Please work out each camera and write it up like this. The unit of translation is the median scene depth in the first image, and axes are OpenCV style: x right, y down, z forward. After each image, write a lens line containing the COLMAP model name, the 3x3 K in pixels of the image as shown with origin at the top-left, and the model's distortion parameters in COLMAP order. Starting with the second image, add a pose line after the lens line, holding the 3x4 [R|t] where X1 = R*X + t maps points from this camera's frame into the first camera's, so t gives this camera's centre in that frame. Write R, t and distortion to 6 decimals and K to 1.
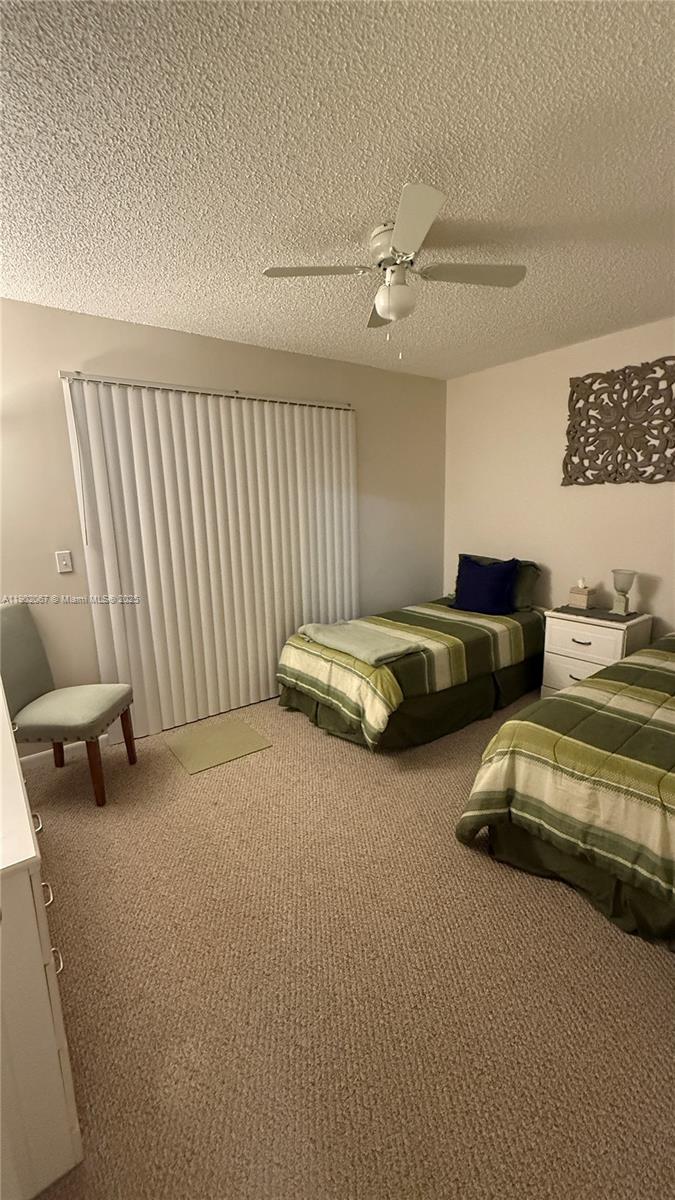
lens RADIAL K [[478.1, 0, 336.8], [0, 478.1, 596.0], [0, 0, 1]] dist [-0.000121, -0.000177]
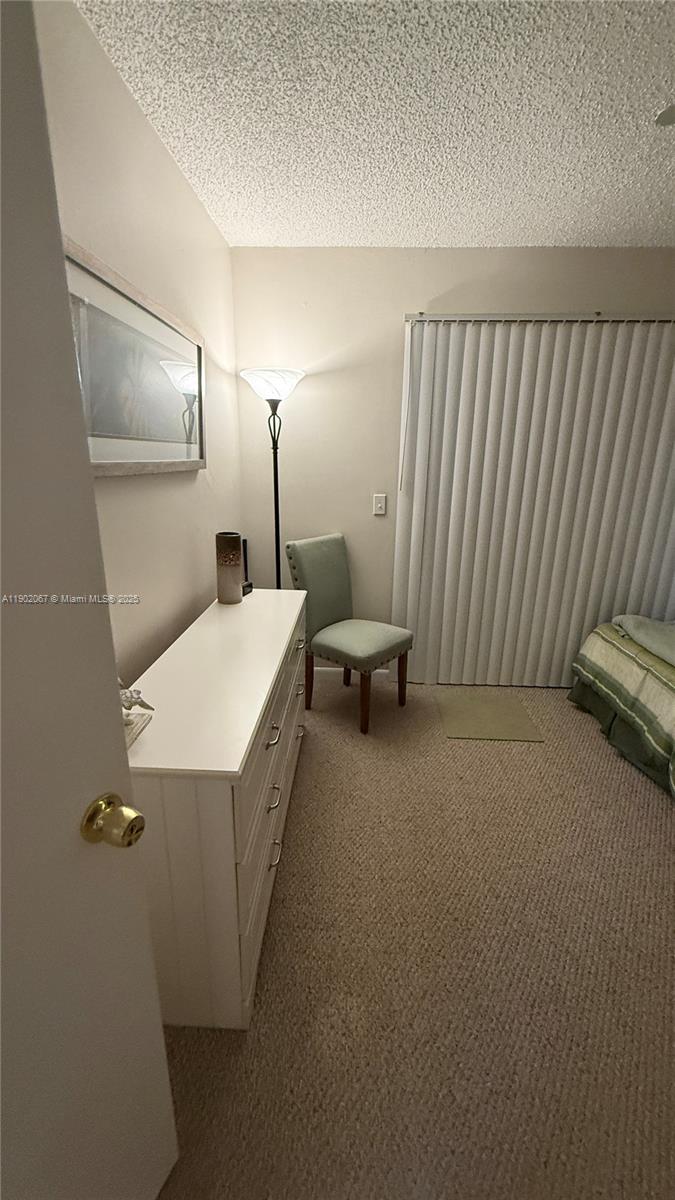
lens RADIAL K [[478.1, 0, 336.8], [0, 478.1, 596.0], [0, 0, 1]] dist [-0.000121, -0.000177]
pose [[0.773276, 0.214344, -0.596742, 0.035684], [-0.156901, 0.976545, 0.147449, -0.013989], [0.614351, -0.020389, 0.788770, 0.093274]]
